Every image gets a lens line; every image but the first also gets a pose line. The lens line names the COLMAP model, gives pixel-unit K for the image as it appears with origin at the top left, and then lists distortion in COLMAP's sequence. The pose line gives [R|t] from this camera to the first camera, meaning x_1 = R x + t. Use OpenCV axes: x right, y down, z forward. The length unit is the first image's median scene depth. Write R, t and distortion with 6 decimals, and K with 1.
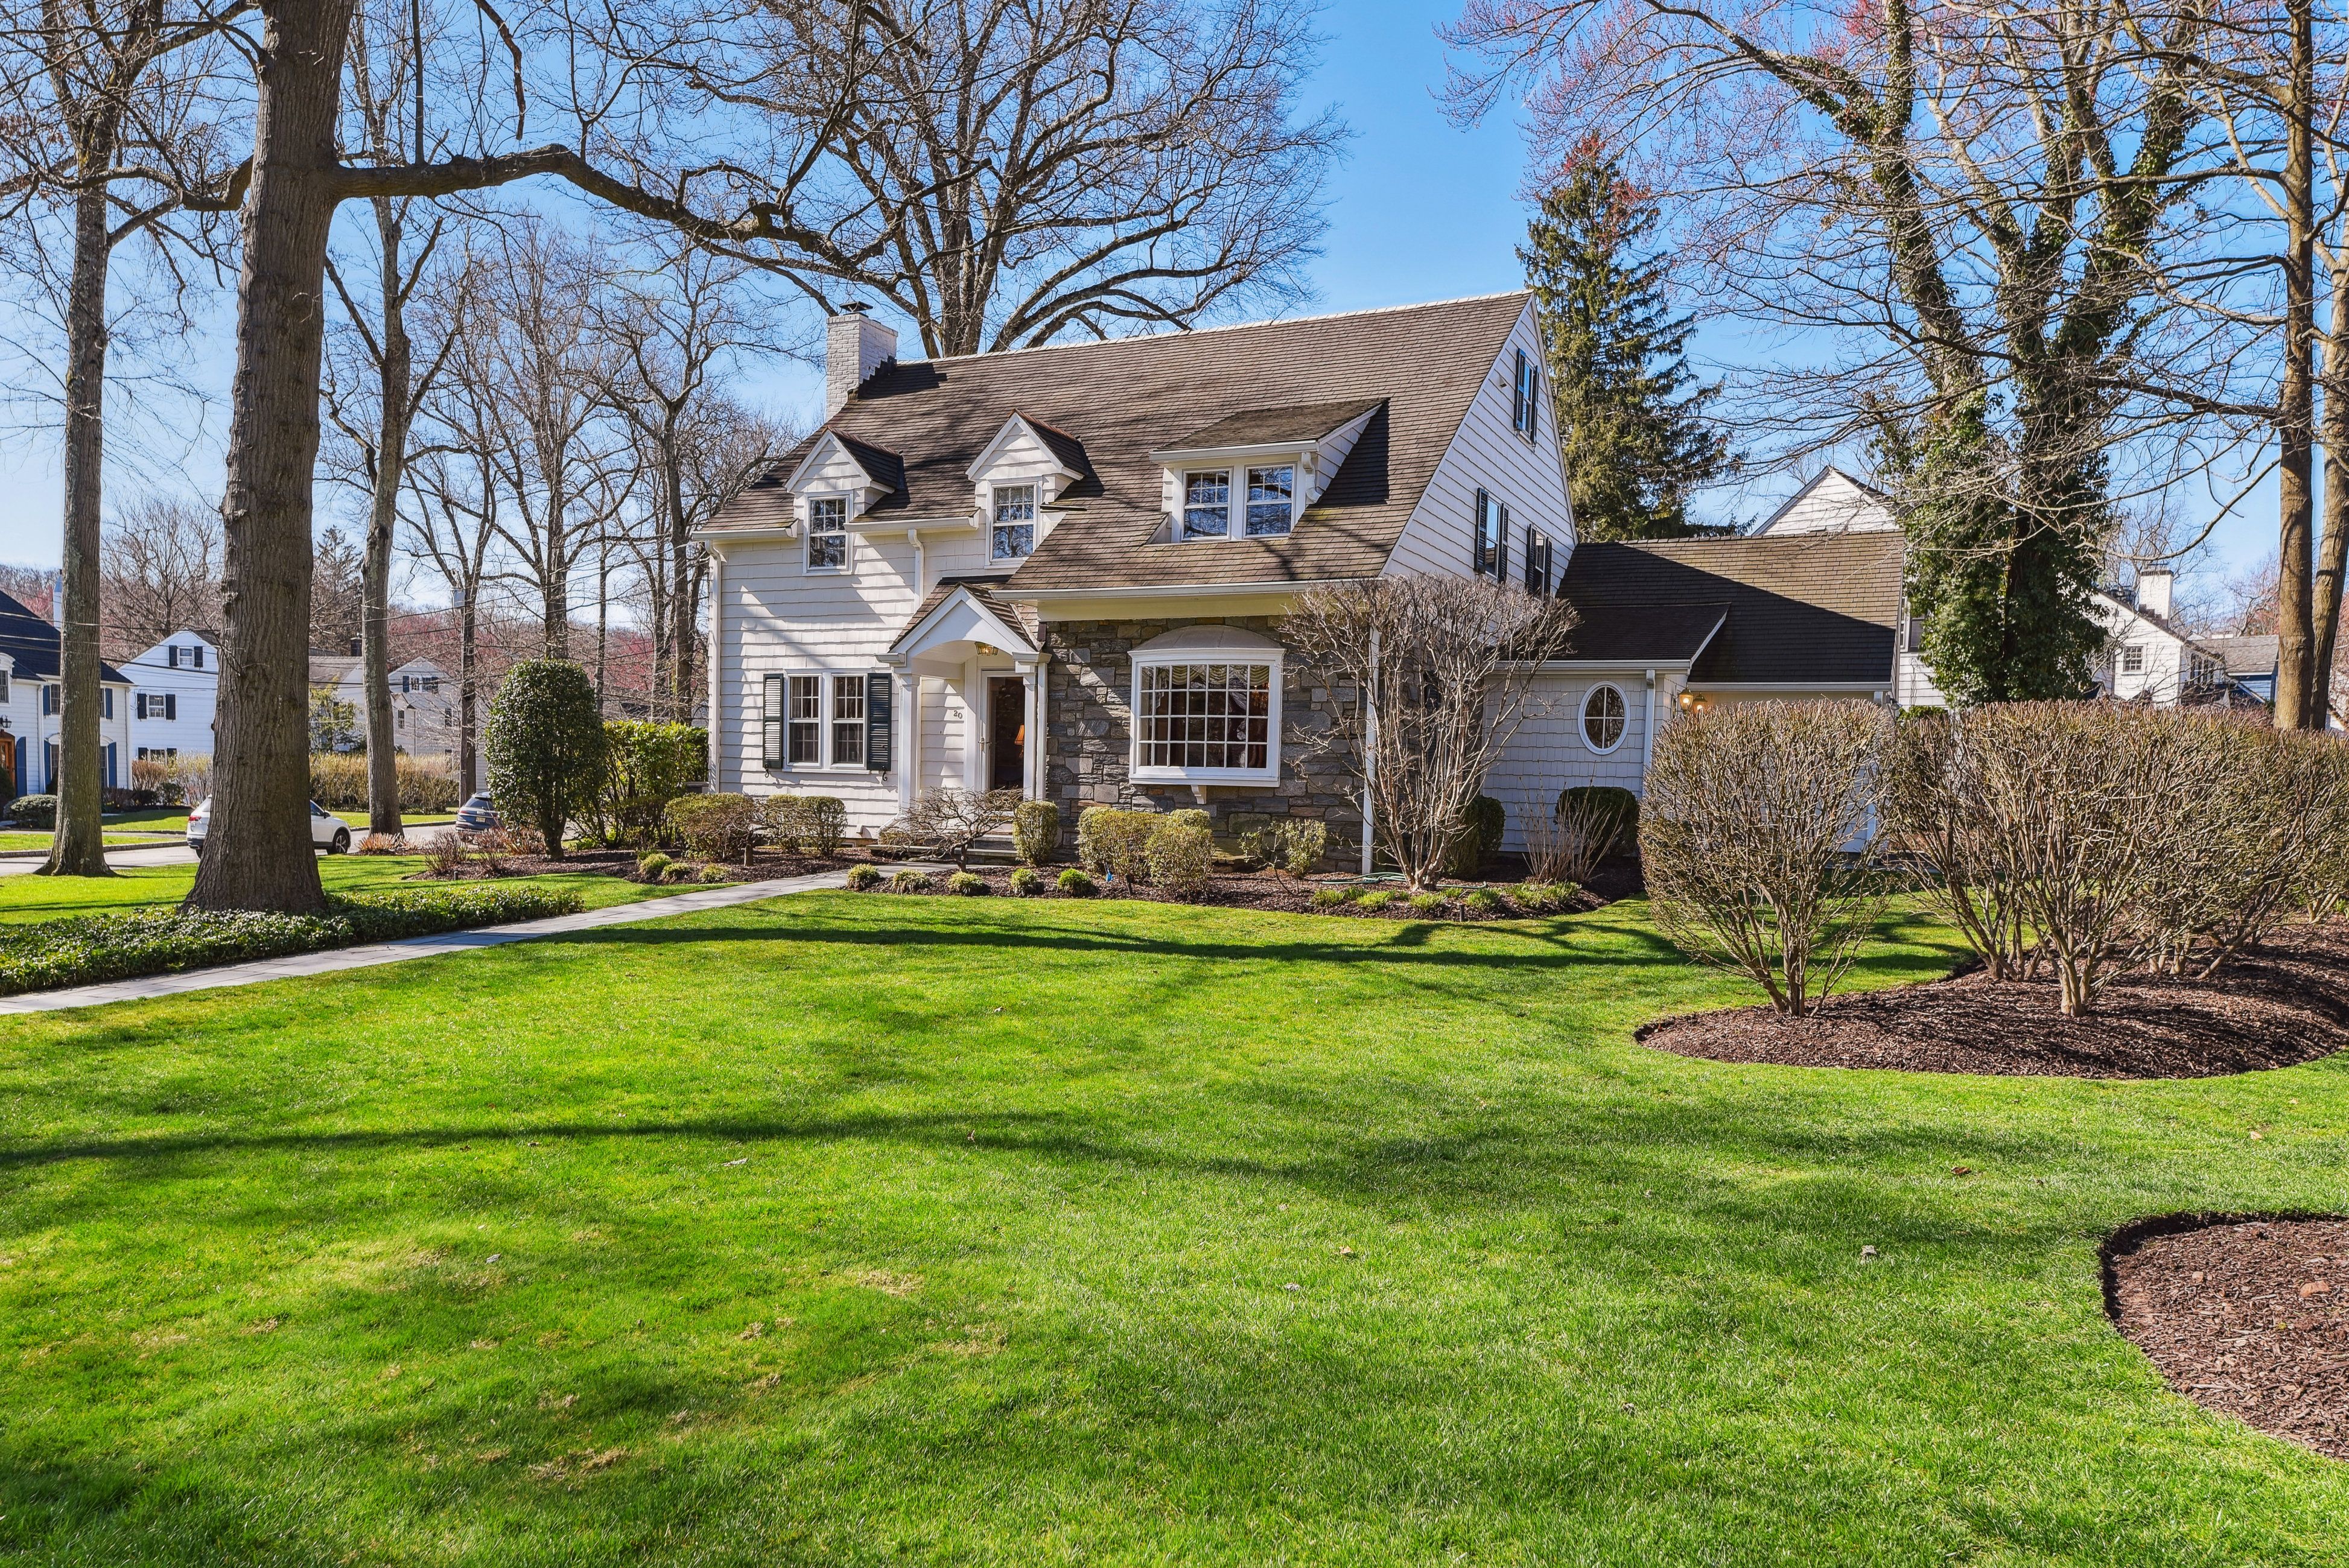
lens RADIAL K [[1619.2, 0, 1174.1], [0, 1619.2, 833.6], [0, 0, 1]] dist [0.004272, -0.001622]
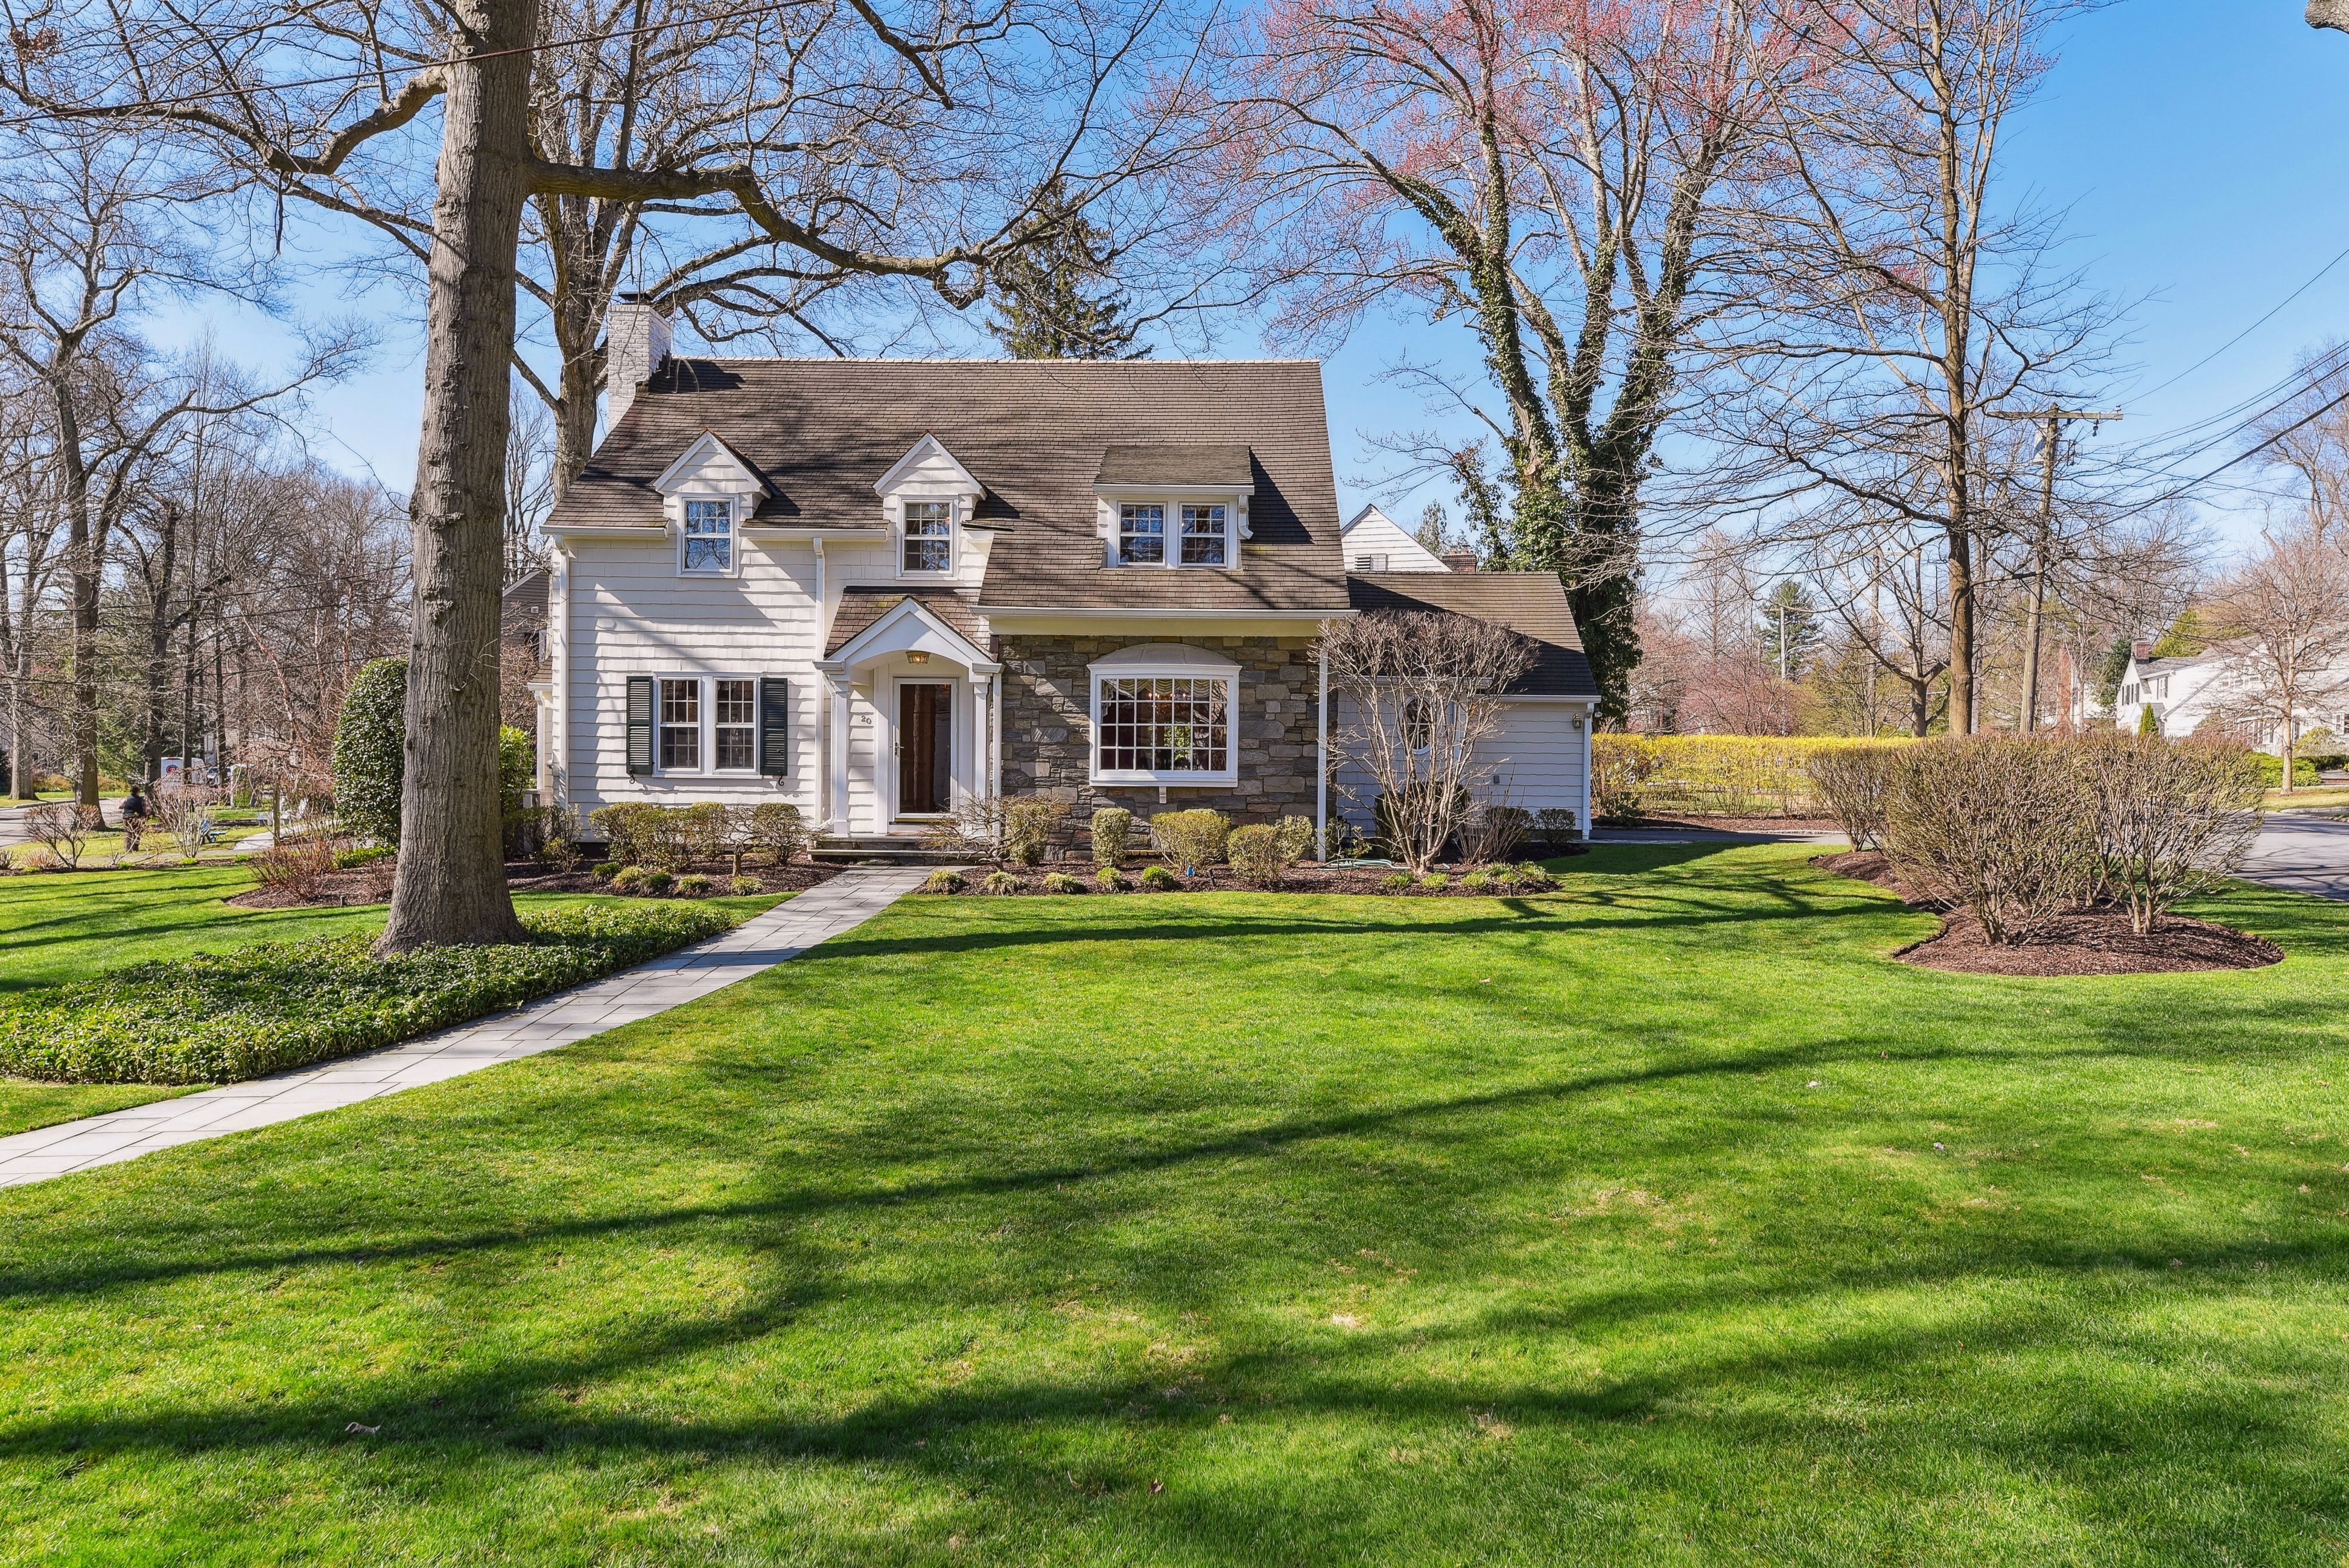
lens RADIAL K [[1624.1, 0, 1174.6], [0, 1624.1, 750.5], [0, 0, 1]] dist [0.004316, -0.000875]
pose [[0.903203, -0.007306, 0.429151, -0.402038], [0.024656, 0.999087, -0.034882, -0.013711], [-0.428505, 0.042086, 0.902559, -0.009267]]
